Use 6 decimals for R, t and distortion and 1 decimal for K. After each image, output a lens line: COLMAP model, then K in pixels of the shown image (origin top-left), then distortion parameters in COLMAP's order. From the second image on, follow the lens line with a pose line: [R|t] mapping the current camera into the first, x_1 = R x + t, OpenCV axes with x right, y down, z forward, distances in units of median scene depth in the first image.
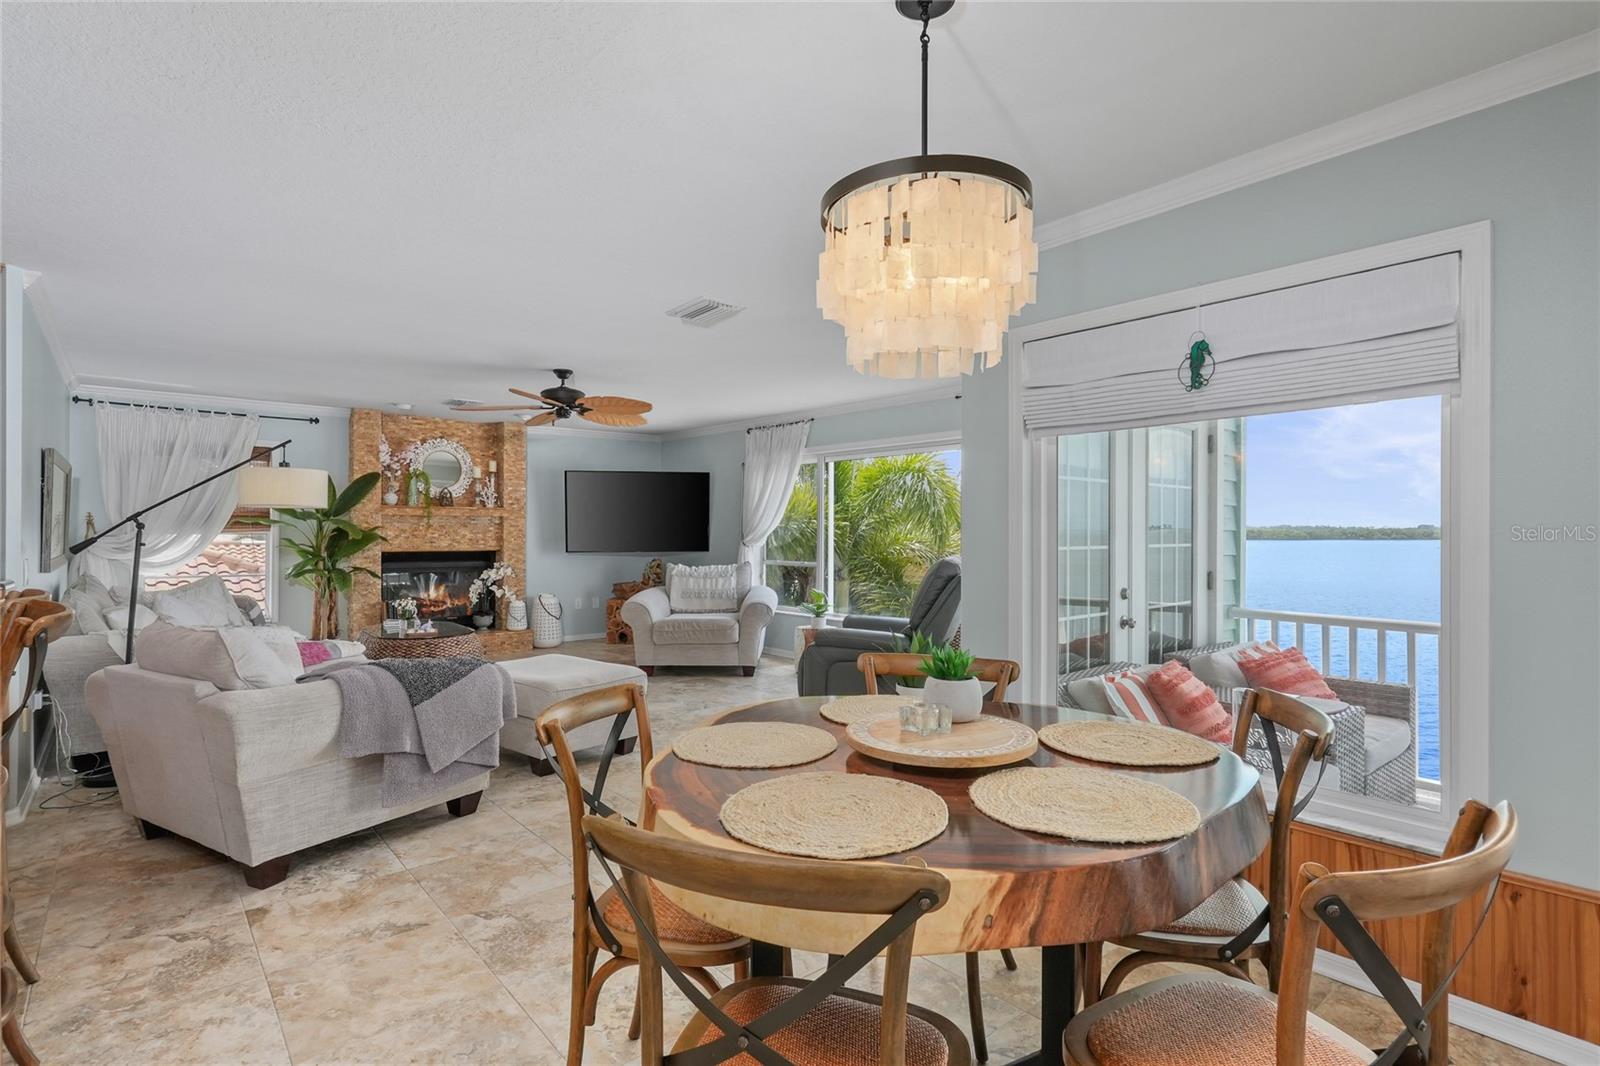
lens RADIAL K [[789.0, 0, 782.9], [0, 789.0, 528.1], [0, 0, 1]] dist [-0.004148, -0.000148]
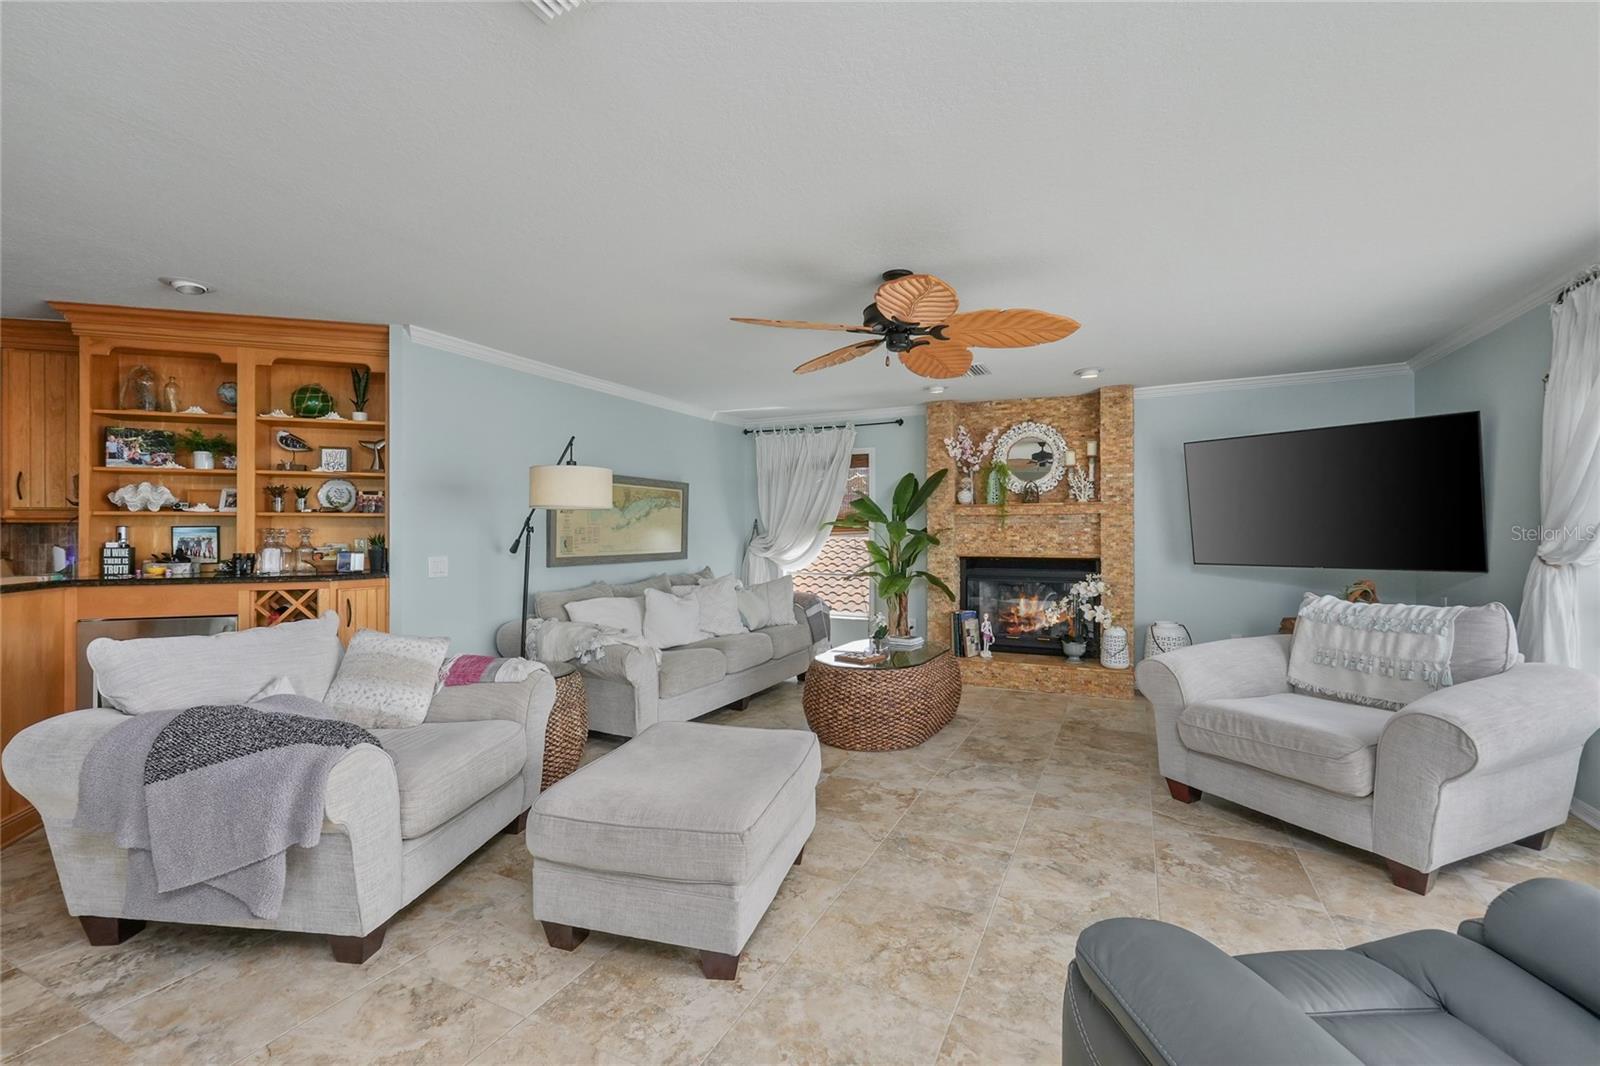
lens RADIAL K [[672.8, 0, 816.9], [0, 672.8, 531.9], [0, 0, 1]] dist [-0.014464, 0.005685]
pose [[0.415303, -0.006451, -0.909660, 0.121920], [0.006061, 0.999972, -0.004324, 0.004321], [0.909663, -0.003718, 0.415331, 0.509782]]
